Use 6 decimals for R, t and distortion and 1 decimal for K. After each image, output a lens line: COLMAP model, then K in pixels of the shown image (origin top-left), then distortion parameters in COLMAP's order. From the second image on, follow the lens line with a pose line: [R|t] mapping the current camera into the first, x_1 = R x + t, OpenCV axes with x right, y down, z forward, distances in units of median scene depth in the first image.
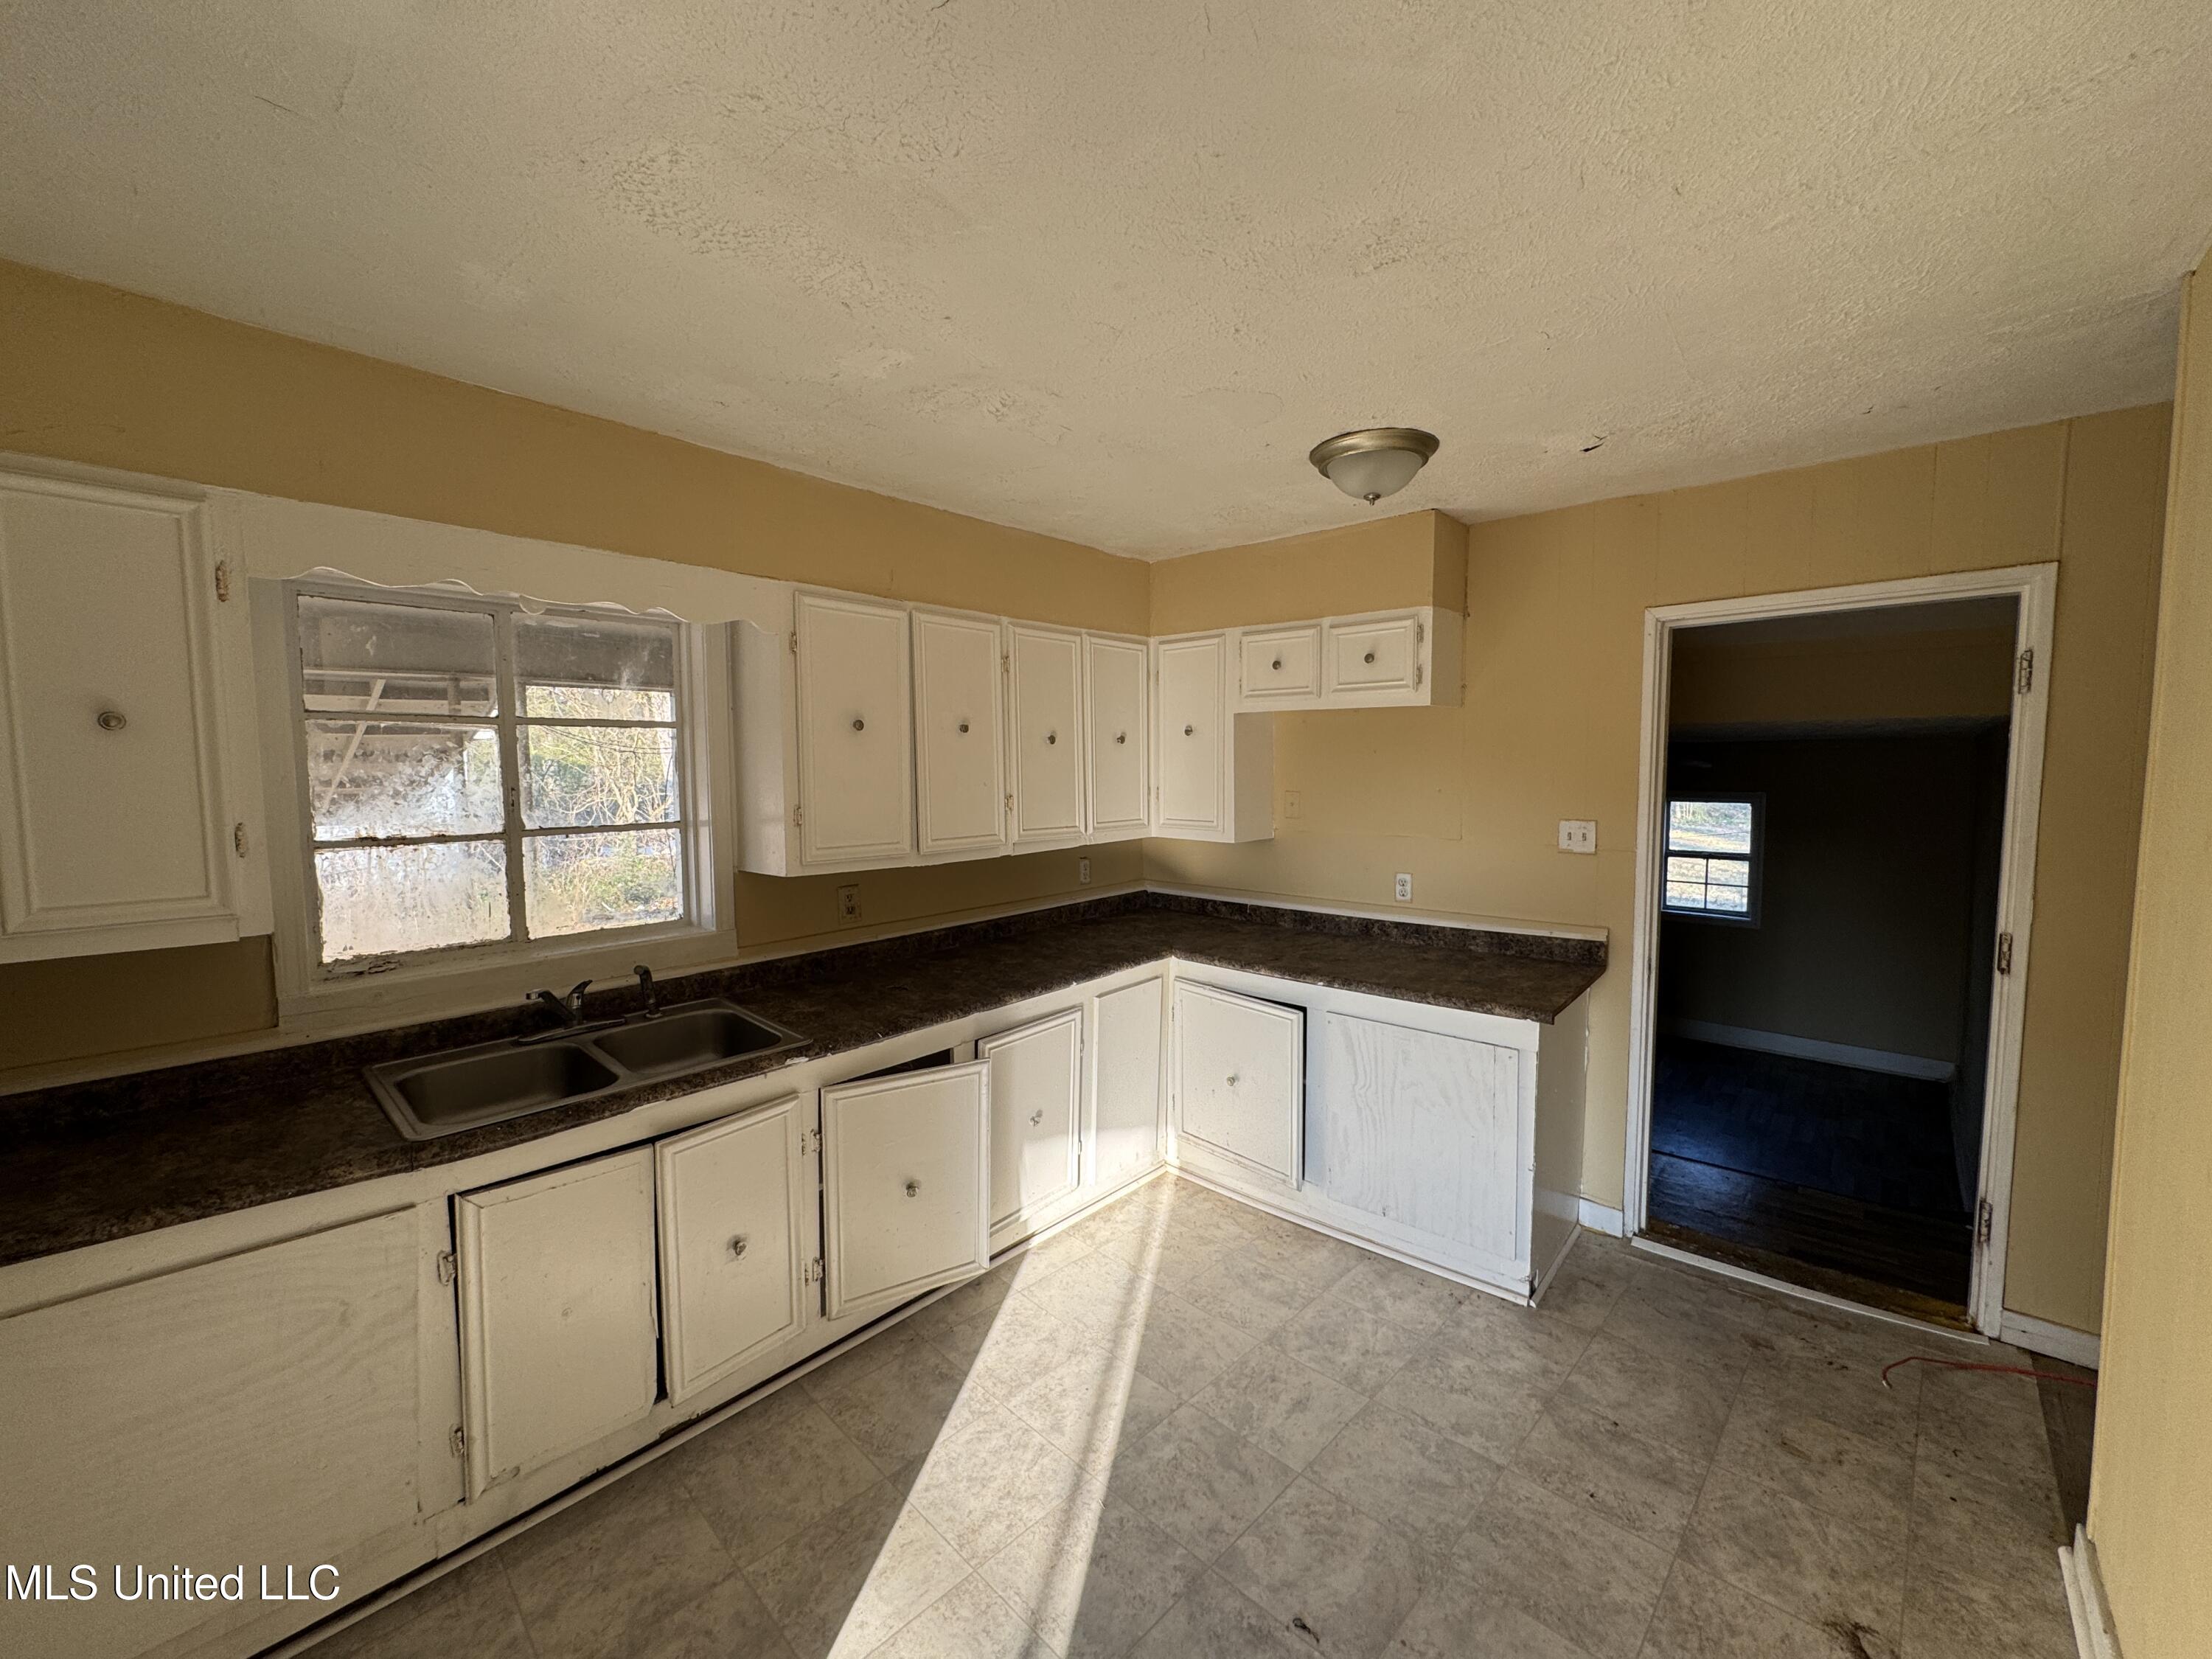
lens RADIAL K [[880.7, 0, 1104.1], [0, 880.7, 824.5], [0, 0, 1]] dist [-0.002499, -0.000205]
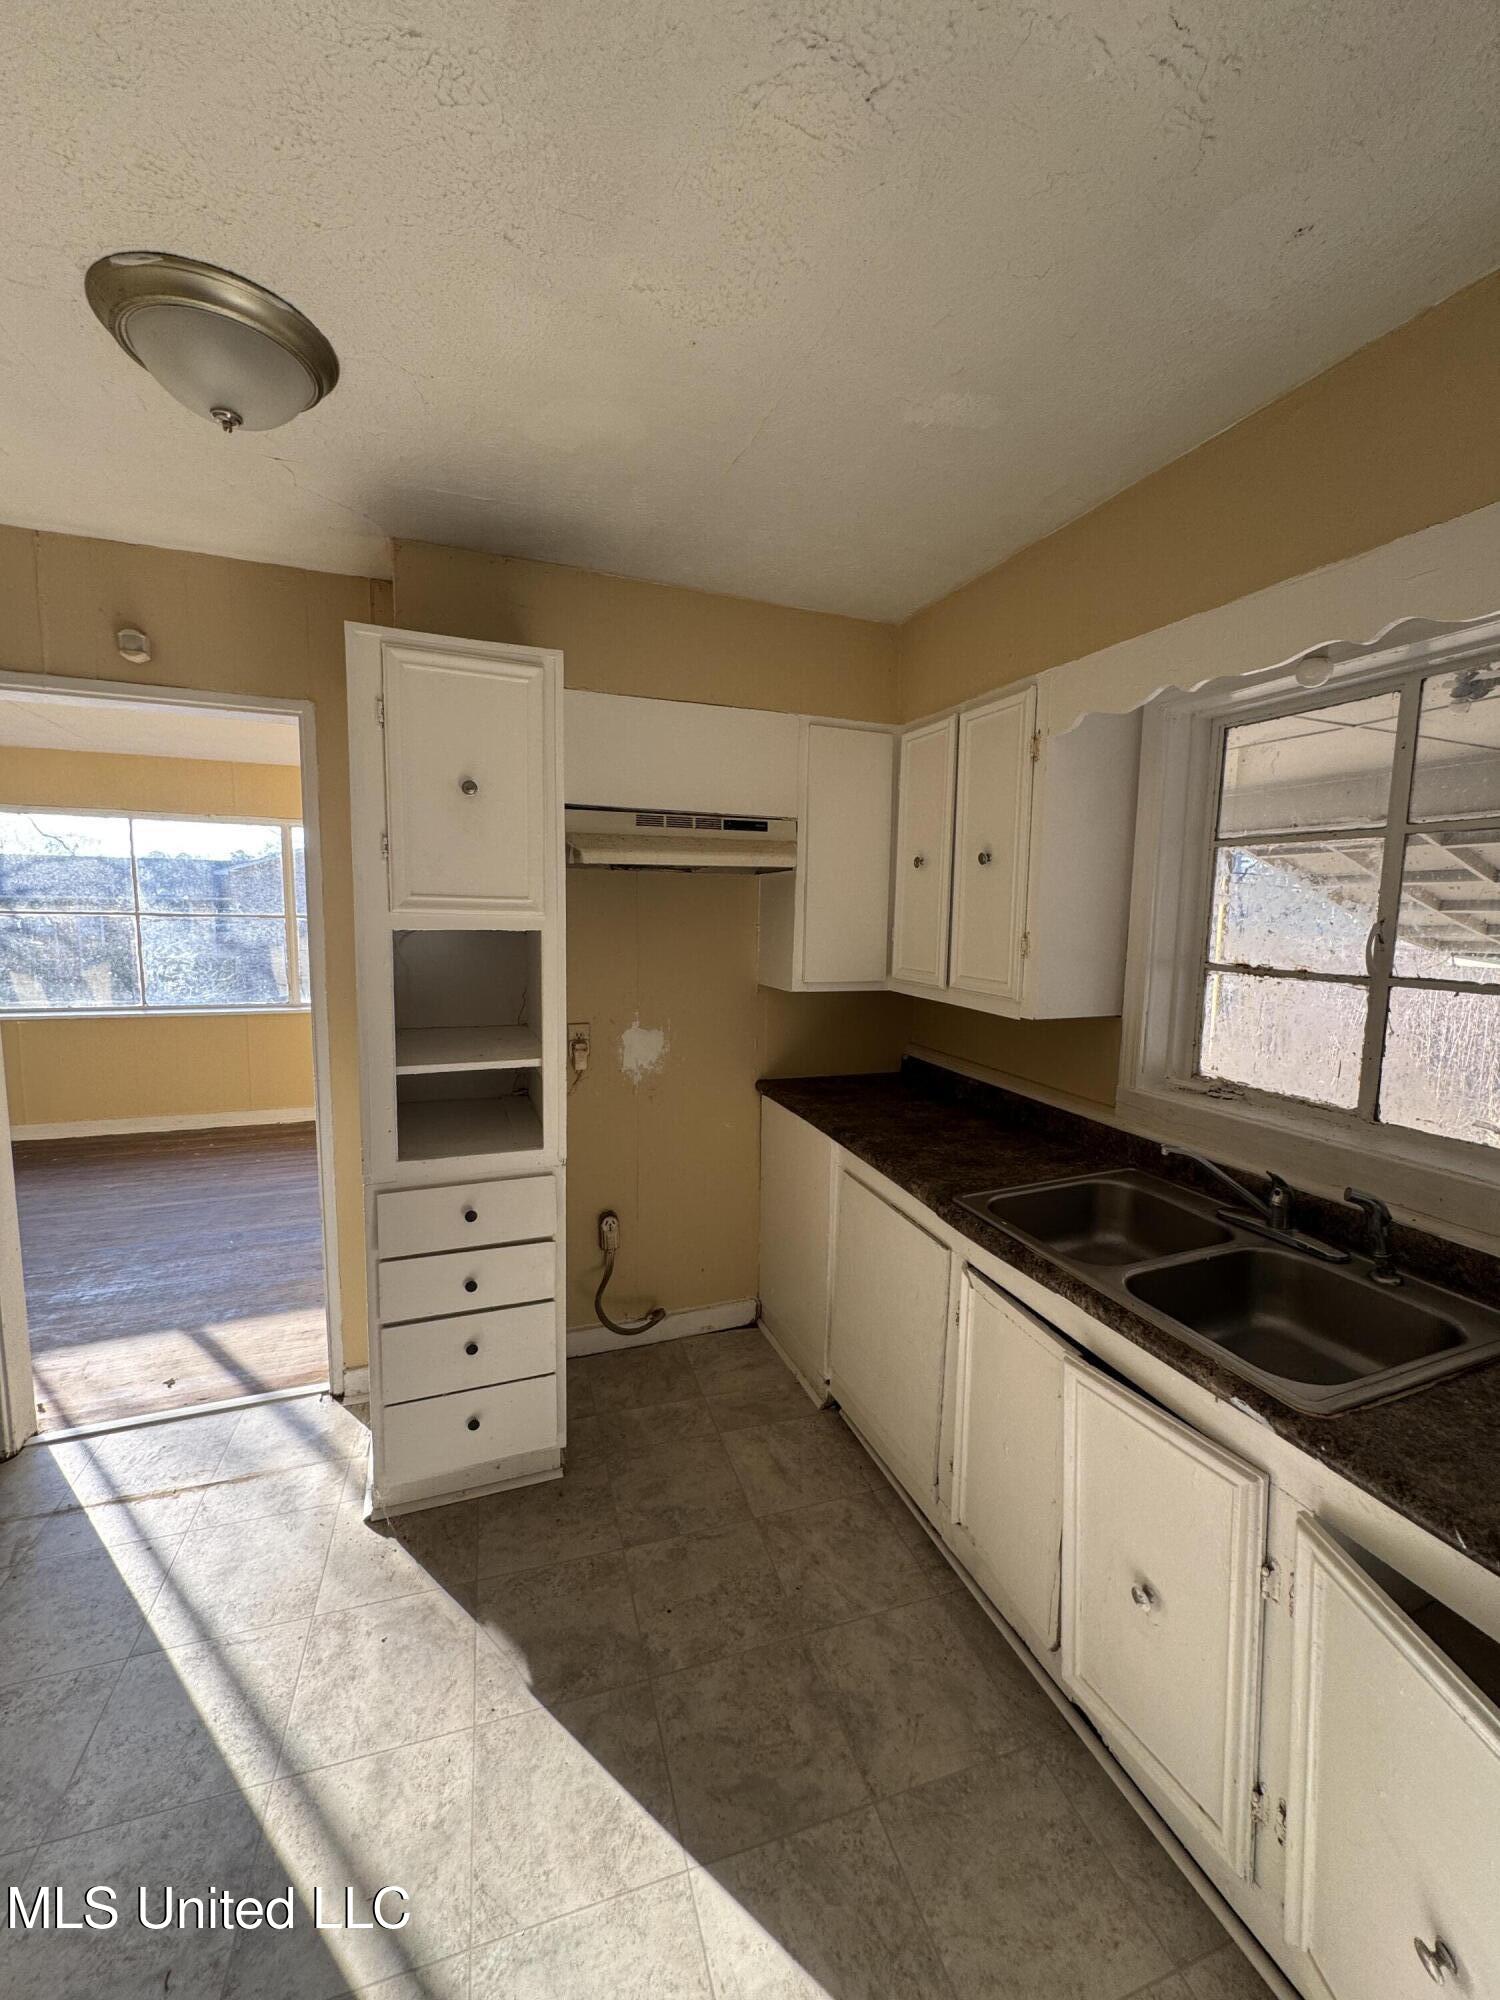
lens RADIAL K [[796.3, 0, 751.6], [0, 796.3, 996.9], [0, 0, 1]] dist [-0.002499, -0.000205]
pose [[-0.455851, 0.095041, -0.884967, 0.204037], [-0.080239, 0.985846, 0.147207, -0.035290], [0.886432, 0.138114, -0.441772, 0.881439]]
